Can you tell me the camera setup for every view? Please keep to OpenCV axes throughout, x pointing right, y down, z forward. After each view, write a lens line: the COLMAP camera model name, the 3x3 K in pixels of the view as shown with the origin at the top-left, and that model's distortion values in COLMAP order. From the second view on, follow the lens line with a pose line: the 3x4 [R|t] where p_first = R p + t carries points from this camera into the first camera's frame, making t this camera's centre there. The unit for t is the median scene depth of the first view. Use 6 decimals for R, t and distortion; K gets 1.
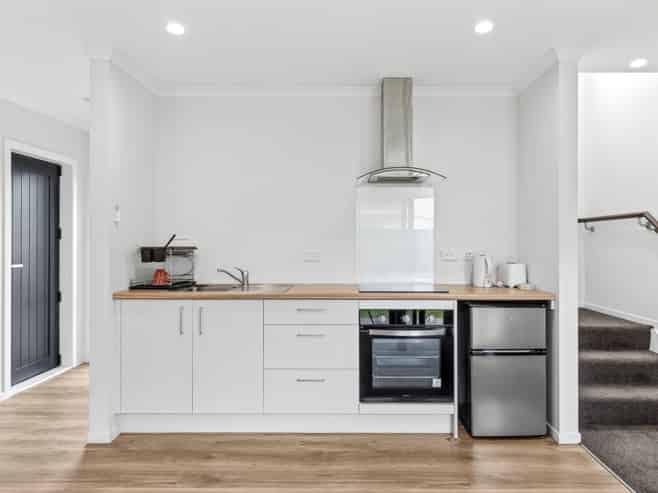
lens RADIAL K [[470.4, 0, 329.0], [0, 470.4, 246.5], [0, 0, 1]] dist [0.006345, 0.001001]
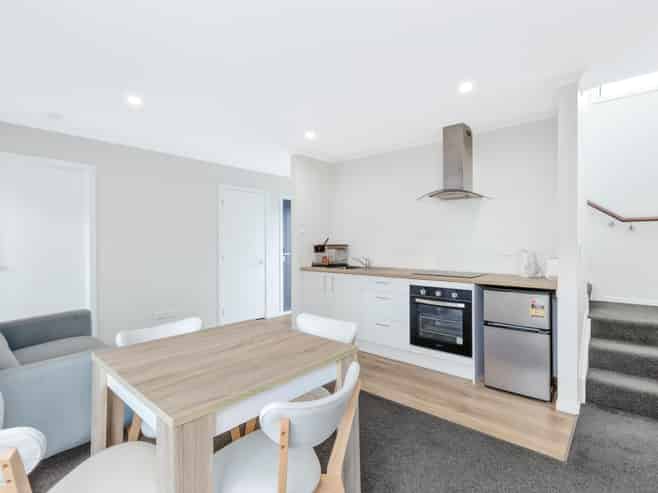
lens RADIAL K [[321.7, 0, 329.0], [0, 321.7, 246.5], [0, 0, 1]] dist [0.000832, 0.000289]
pose [[0.761575, 0.004237, -0.648063, 0.551736], [-0.002583, 0.999991, 0.003502, 0.003403], [0.648071, -0.000993, 0.761579, 0.010522]]
